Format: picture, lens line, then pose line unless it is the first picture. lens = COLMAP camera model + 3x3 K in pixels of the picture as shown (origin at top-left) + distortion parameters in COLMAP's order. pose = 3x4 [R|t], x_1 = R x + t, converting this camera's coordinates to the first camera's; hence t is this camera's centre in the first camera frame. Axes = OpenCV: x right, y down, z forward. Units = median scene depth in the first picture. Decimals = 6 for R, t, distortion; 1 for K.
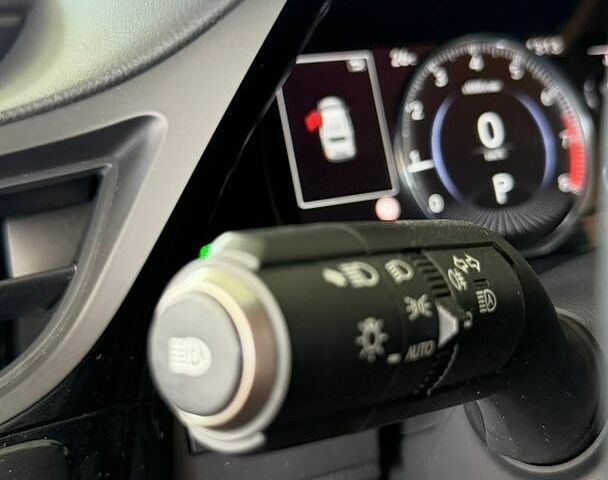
lens RADIAL K [[807.6, 0, 304.6], [0, 807.6, 245.8], [0, 0, 1]] dist [0.138530, 0.000000]
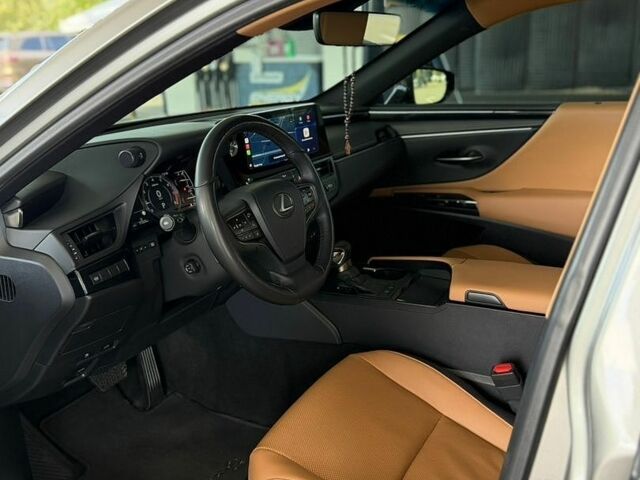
lens RADIAL K [[625.3, 0, 318.0], [0, 625.3, 239.0], [0, 0, 1]] dist [0.033461, 0.000000]
pose [[0.807296, -0.171917, 0.564552, -1.120930], [0.168749, 0.983932, 0.058319, 0.059628], [-0.565507, 0.048187, 0.823335, -2.491622]]
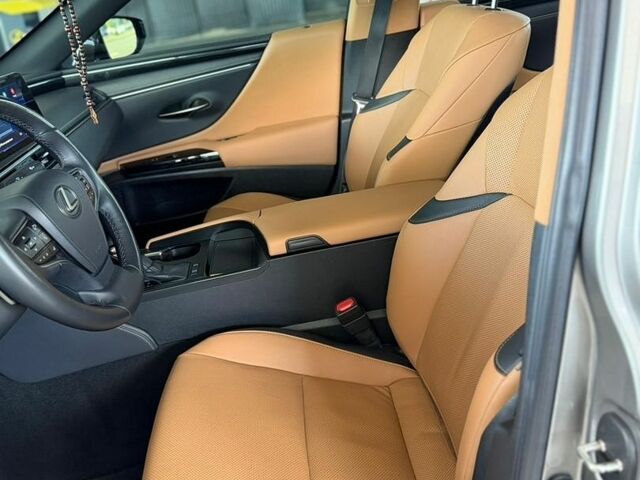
lens RADIAL K [[625.3, 0, 336.3], [0, 625.3, 236.9], [0, 0, 1]] dist [0.033461, 0.000000]
pose [[0.325034, -0.392242, 0.860522, -1.213819], [0.369468, 0.890283, 0.266253, -0.100102], [-0.870544, 0.231394, 0.434293, -1.658910]]
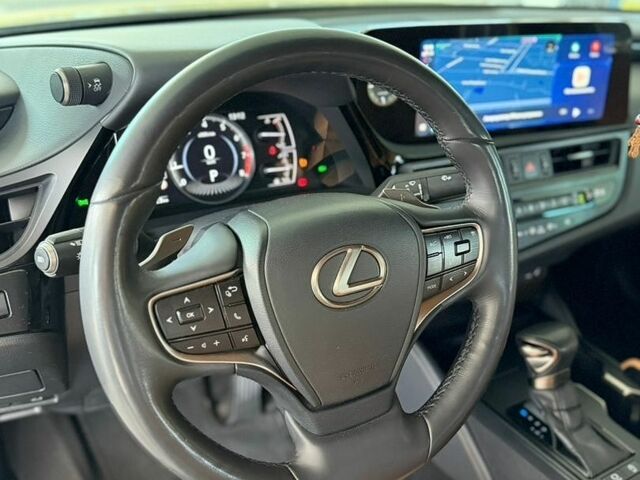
lens RADIAL K [[626.2, 0, 316.7], [0, 626.2, 246.0], [0, 0, 1]] dist [0.033149, 0.000000]
pose [[0.995680, 0.035915, 0.085627, 0.405284], [-0.053102, 0.976730, 0.207797, -0.280916], [-0.076172, -0.211446, 0.974417, -0.980655]]
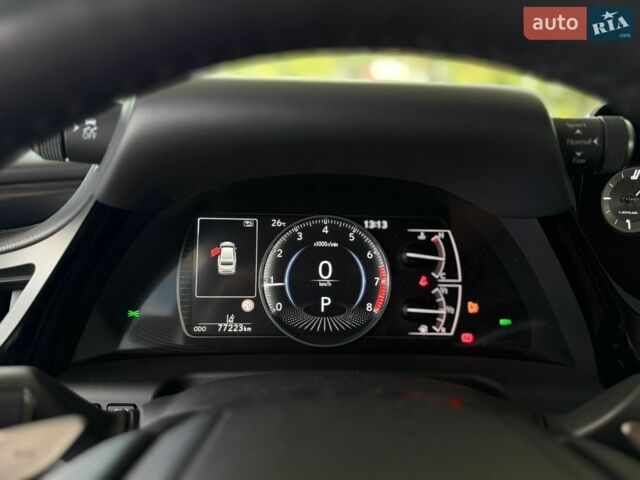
lens RADIAL K [[485.0, 0, 314.2], [0, 485.0, 241.7], [0, 0, 1]] dist [0.002231, -0.001410]
pose [[0.915095, 0.156727, -0.371533, 0.582089], [-0.163231, 0.986487, 0.014096, -0.211858], [0.368722, 0.047747, 0.928313, 0.038547]]
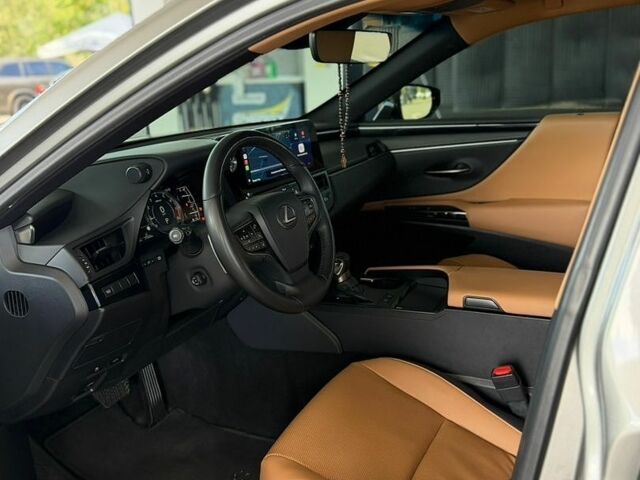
lens RADIAL K [[625.3, 0, 318.1], [0, 625.3, 238.4], [0, 0, 1]] dist [0.033461, 0.000000]
pose [[0.786667, -0.173532, 0.592488, -1.271348], [0.192441, 0.980795, 0.031751, 0.085899], [-0.586619, 0.089041, 0.804953, -2.503285]]
